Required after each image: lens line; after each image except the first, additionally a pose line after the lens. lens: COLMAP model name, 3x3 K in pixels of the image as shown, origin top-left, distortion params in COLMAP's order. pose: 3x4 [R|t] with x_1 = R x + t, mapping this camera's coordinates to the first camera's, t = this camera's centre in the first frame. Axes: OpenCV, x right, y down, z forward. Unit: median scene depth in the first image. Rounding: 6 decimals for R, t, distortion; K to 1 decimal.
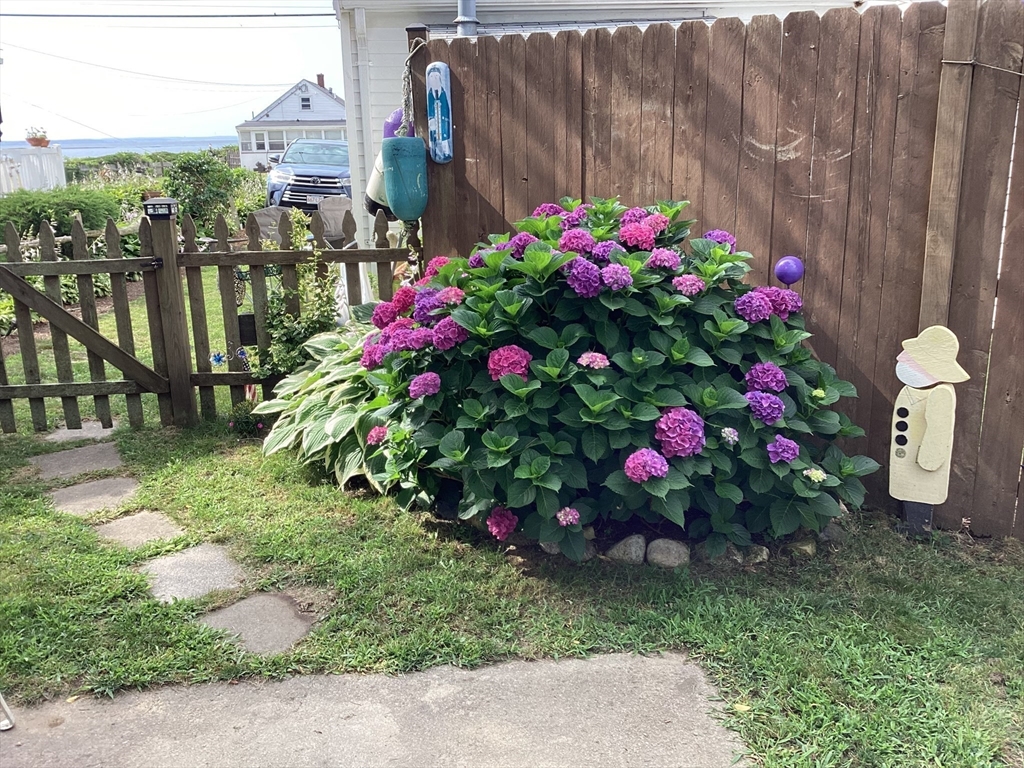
lens RADIAL K [[925.7, 0, 512.8], [0, 925.7, 383.6], [0, 0, 1]] dist [0.008135, 0.002122]
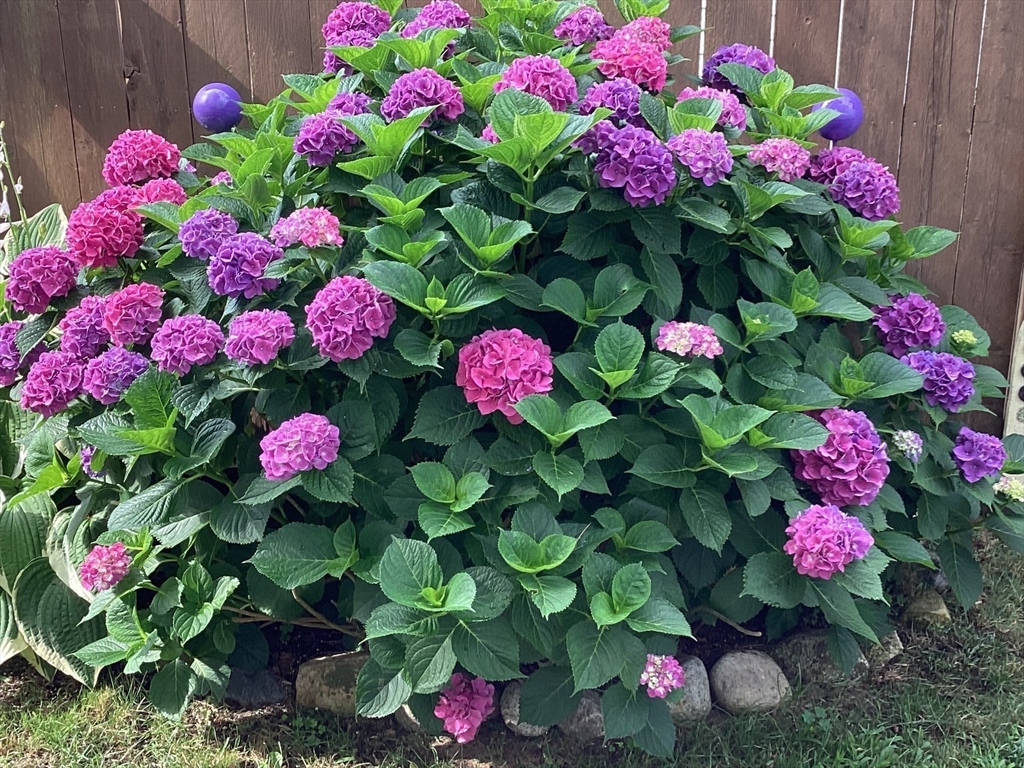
lens RADIAL K [[1398.6, 0, 511.8], [0, 1398.6, 384.6], [0, 0, 1]] dist [0.030347, 0.000000]
pose [[0.876555, -0.151185, 0.456941, -0.288289], [0.115395, 0.987708, 0.105433, -0.079684], [-0.467265, -0.039689, 0.883226, 0.381441]]
